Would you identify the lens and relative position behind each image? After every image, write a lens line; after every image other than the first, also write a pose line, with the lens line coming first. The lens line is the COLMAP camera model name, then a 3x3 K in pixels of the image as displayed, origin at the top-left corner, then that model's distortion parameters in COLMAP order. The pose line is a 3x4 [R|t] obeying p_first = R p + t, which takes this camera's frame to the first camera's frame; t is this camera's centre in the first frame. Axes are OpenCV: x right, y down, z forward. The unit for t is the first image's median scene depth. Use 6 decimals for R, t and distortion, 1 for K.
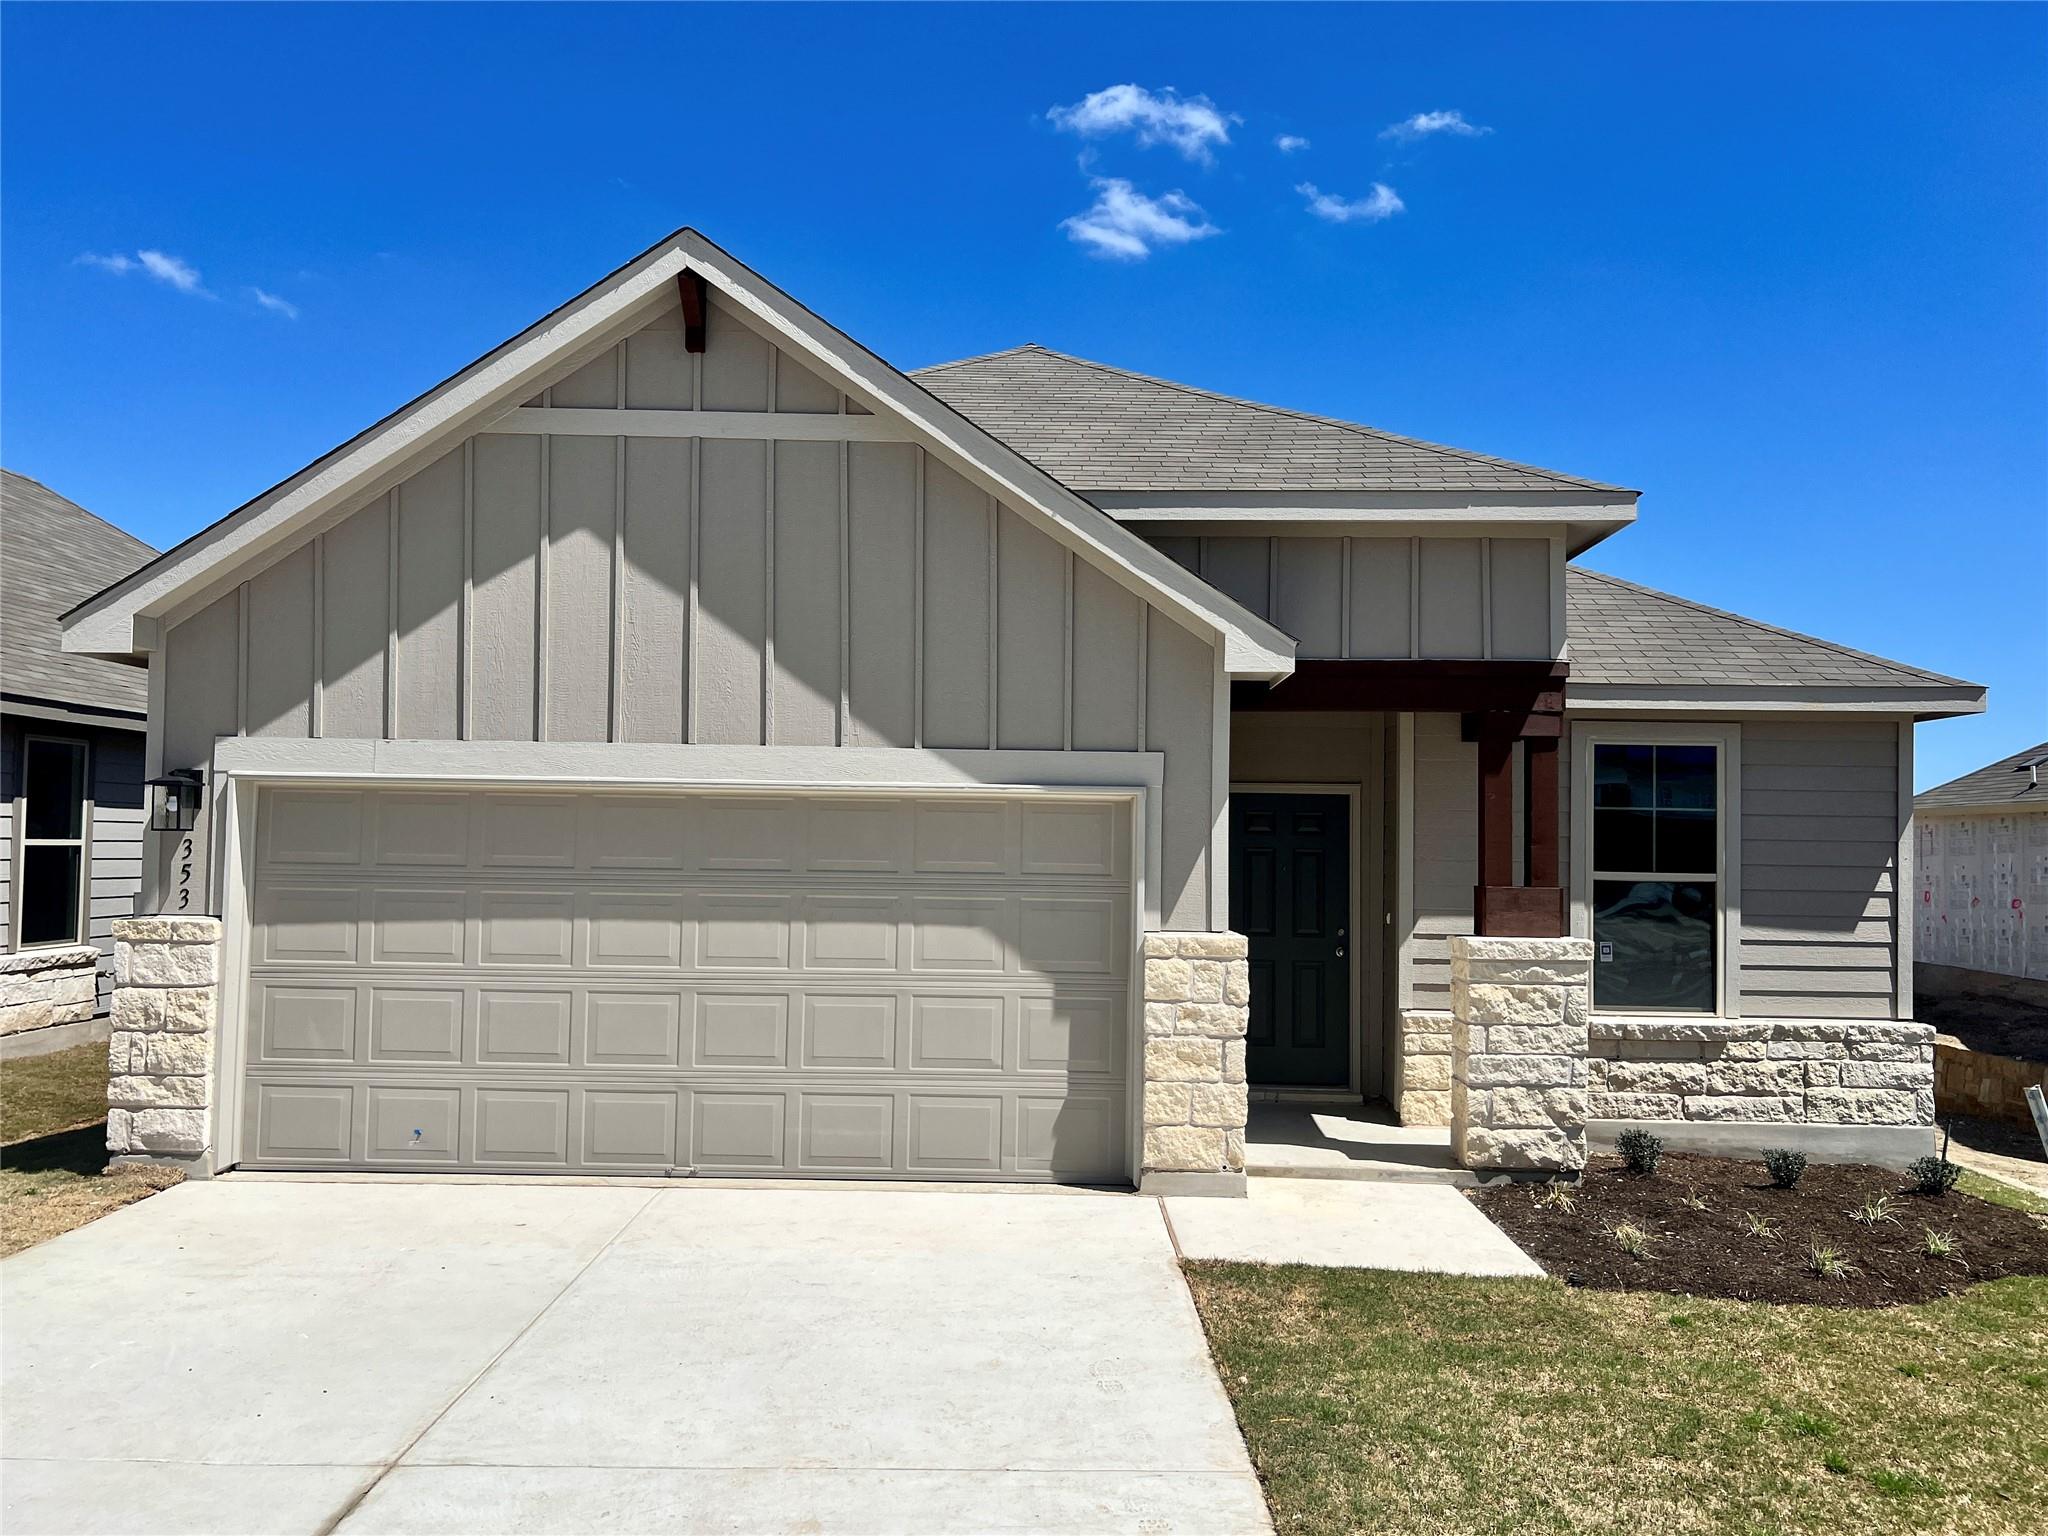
lens RADIAL K [[1530.5, 0, 915.1], [0, 1530.5, 756.3], [0, 0, 1]] dist [0.057698, -0.072353]
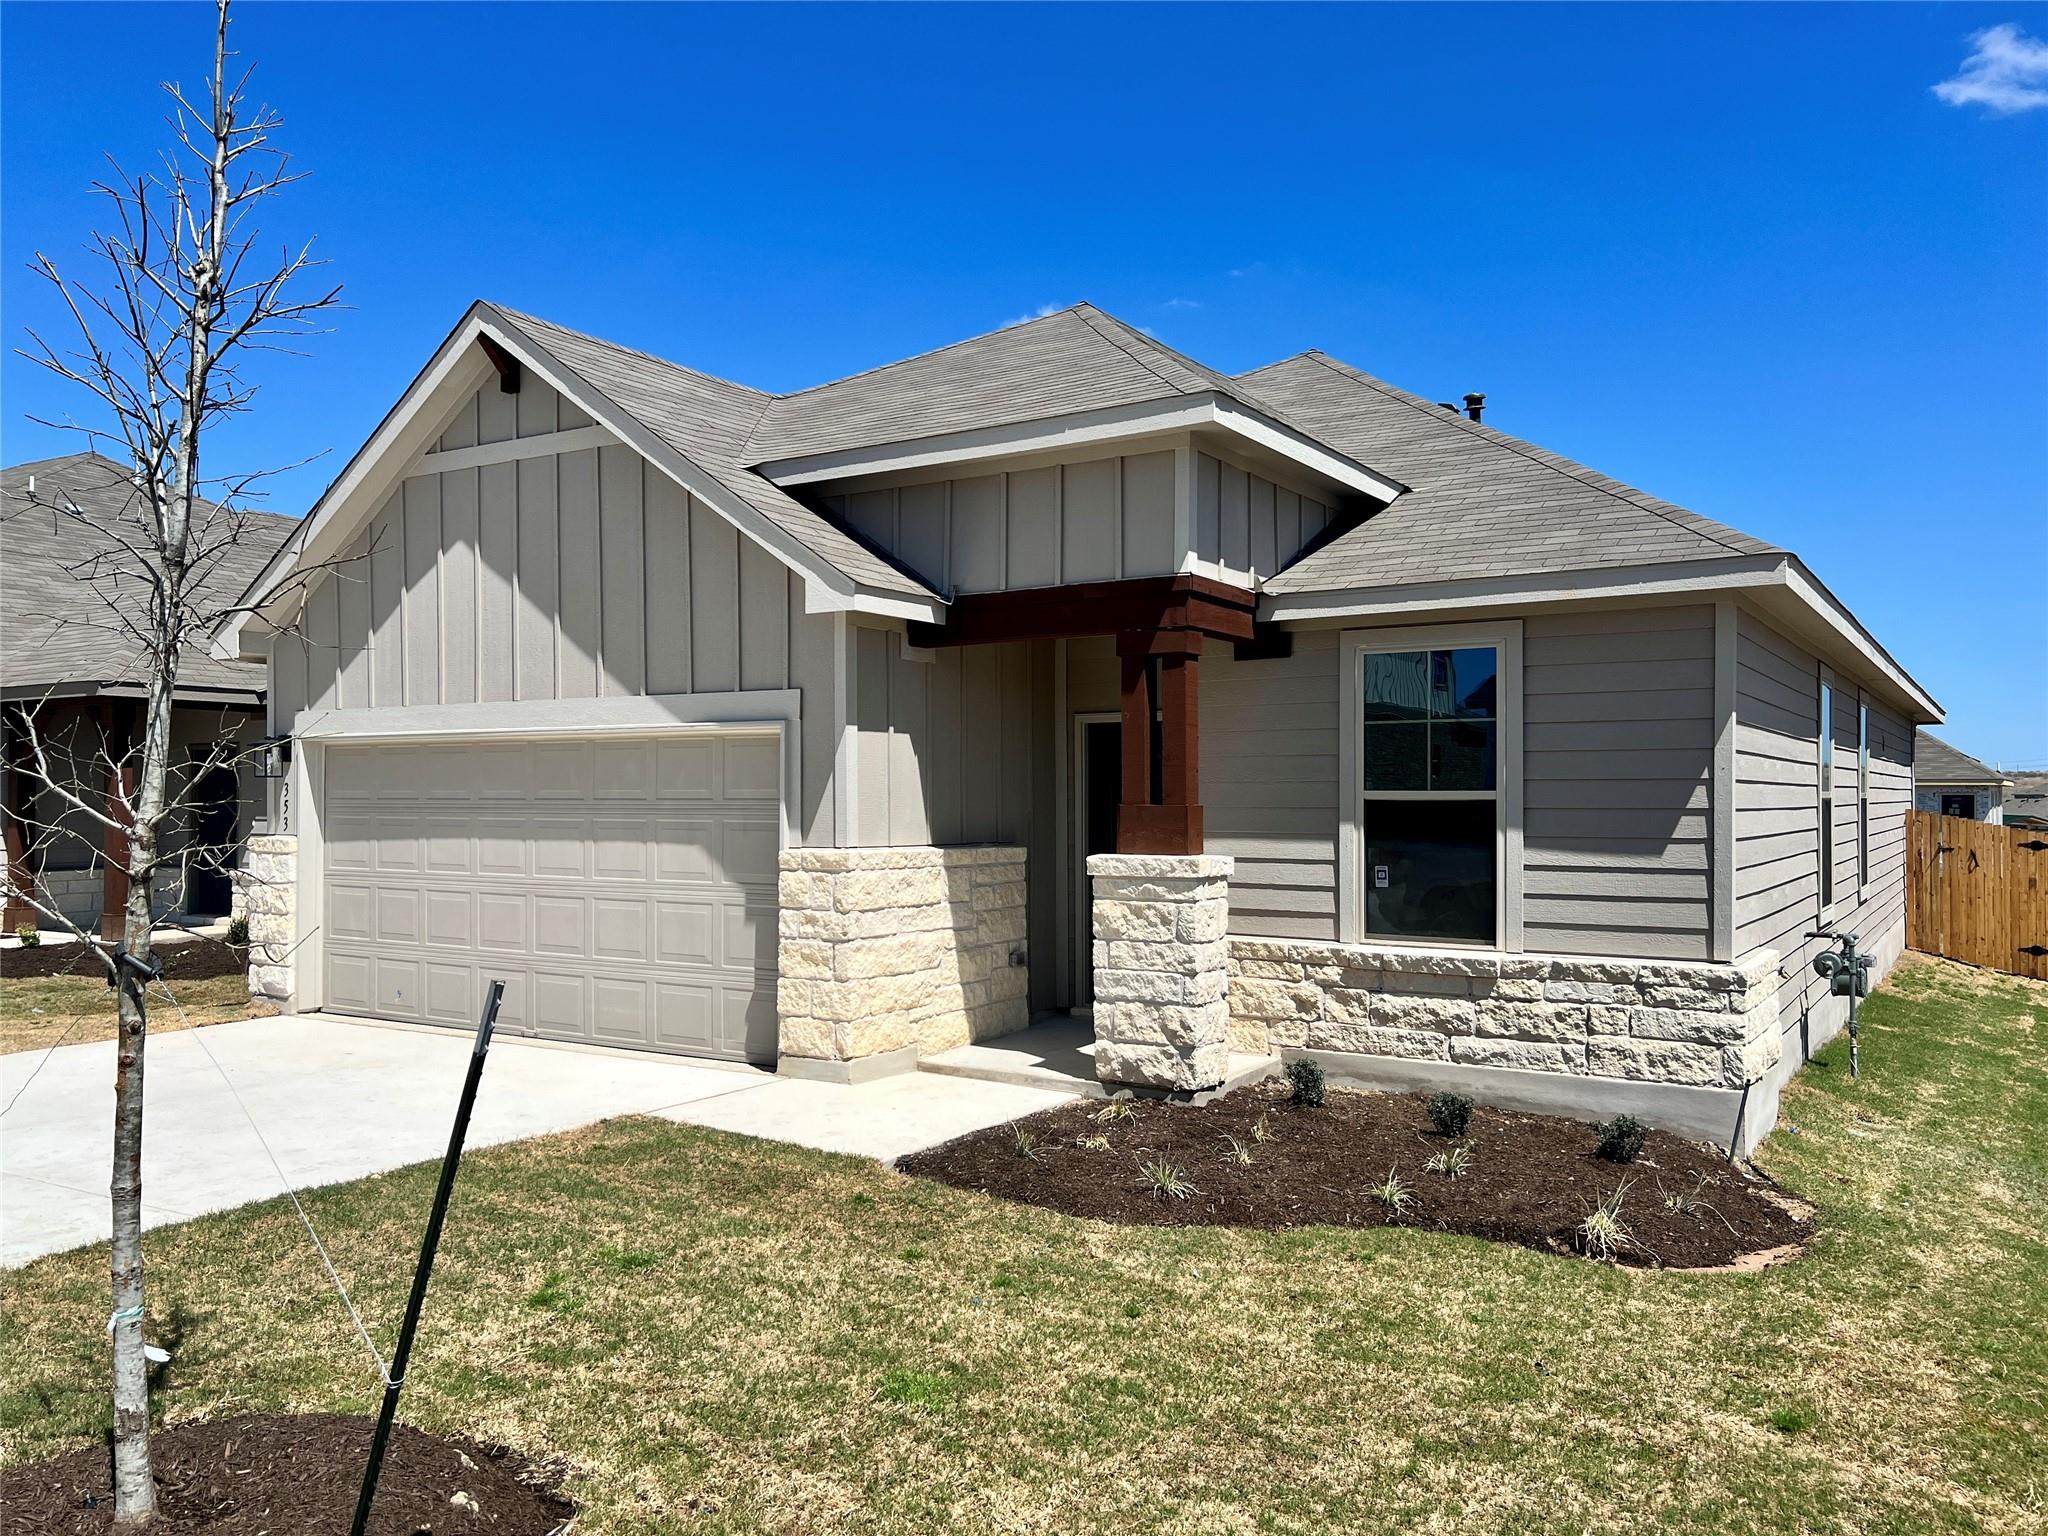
lens RADIAL K [[1530.5, 0, 1042.5], [0, 1530.5, 754.6], [0, 0, 1]] dist [0.057698, -0.072353]
pose [[0.854946, -0.030282, -0.517832, 0.861277], [0.042076, 0.999053, 0.011045, 0.039316], [0.517007, -0.031231, 0.855411, 0.121764]]
